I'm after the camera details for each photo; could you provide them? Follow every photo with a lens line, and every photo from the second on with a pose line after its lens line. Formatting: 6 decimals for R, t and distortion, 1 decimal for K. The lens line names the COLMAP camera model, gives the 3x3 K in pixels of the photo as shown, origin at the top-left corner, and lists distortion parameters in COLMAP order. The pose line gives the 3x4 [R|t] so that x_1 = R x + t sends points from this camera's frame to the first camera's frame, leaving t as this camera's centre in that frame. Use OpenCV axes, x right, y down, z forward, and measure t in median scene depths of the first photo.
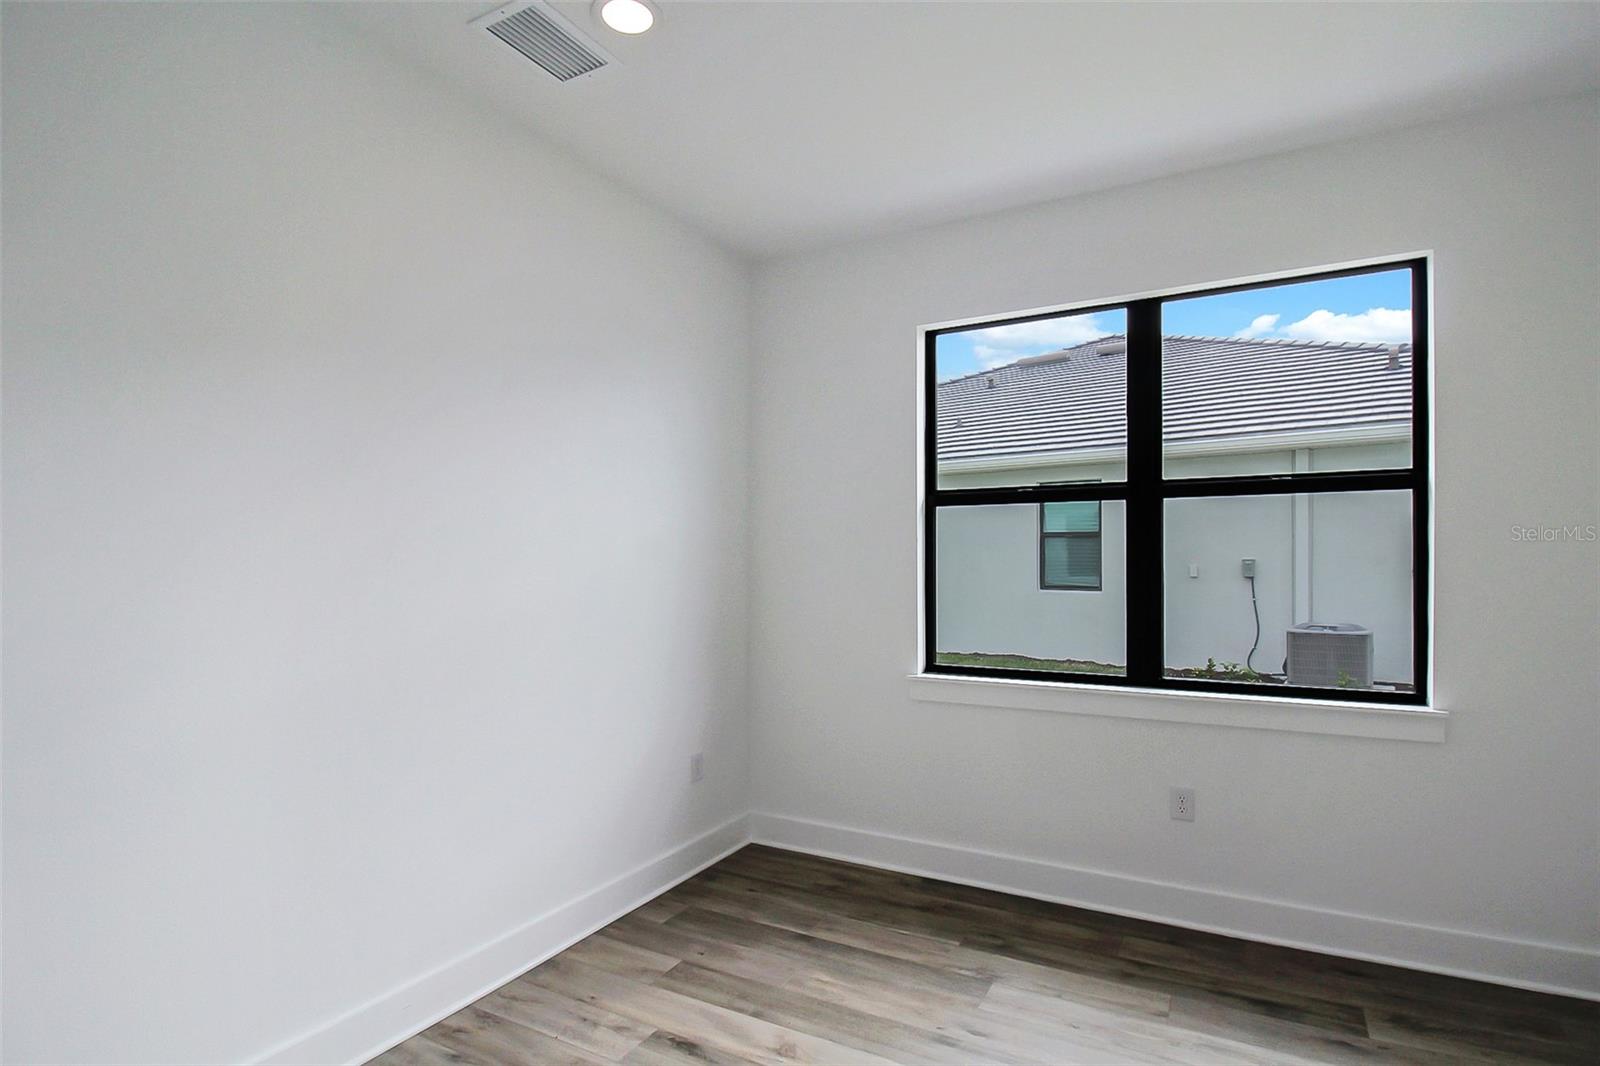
lens RADIAL K [[784.5, 0, 808.0], [0, 784.5, 539.7], [0, 0, 1]] dist [-0.001457, -0.000647]
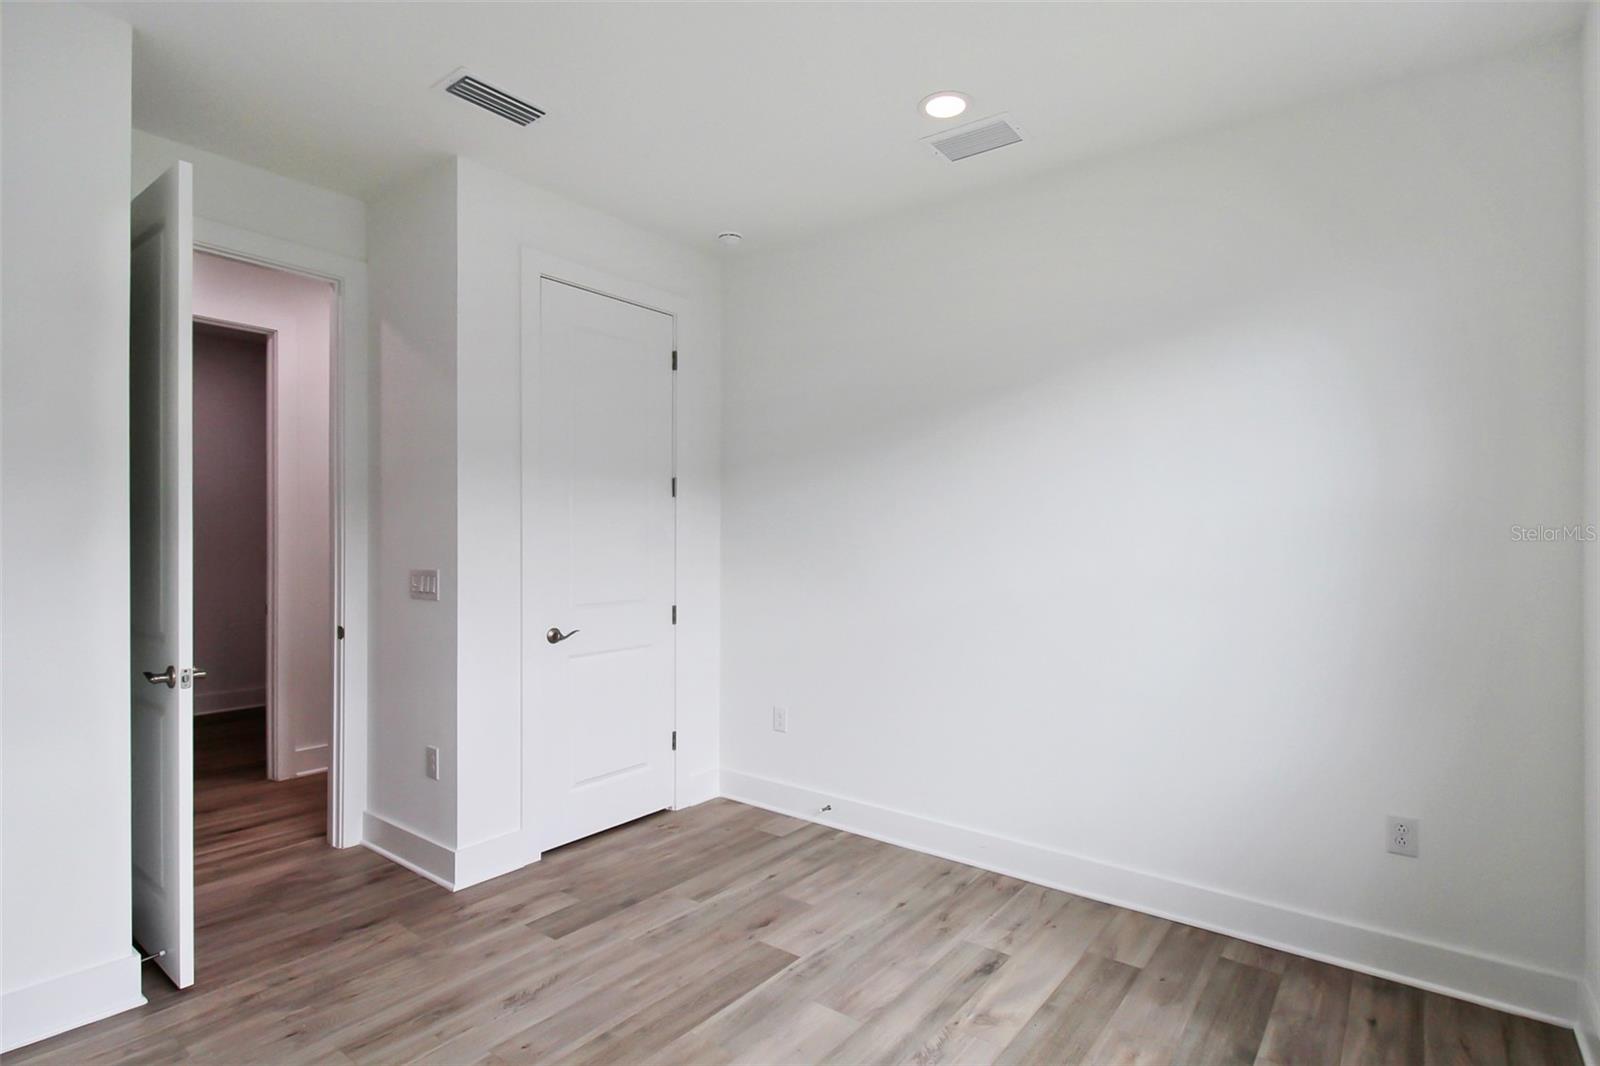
lens RADIAL K [[784.5, 0, 808.0], [0, 784.5, 539.7], [0, 0, 1]] dist [-0.001457, -0.000647]
pose [[-0.125176, -0.002144, -0.992132, 0.829085], [0.013458, 0.999902, -0.003859, 0.023749], [0.992043, -0.013835, -0.125135, 0.740329]]
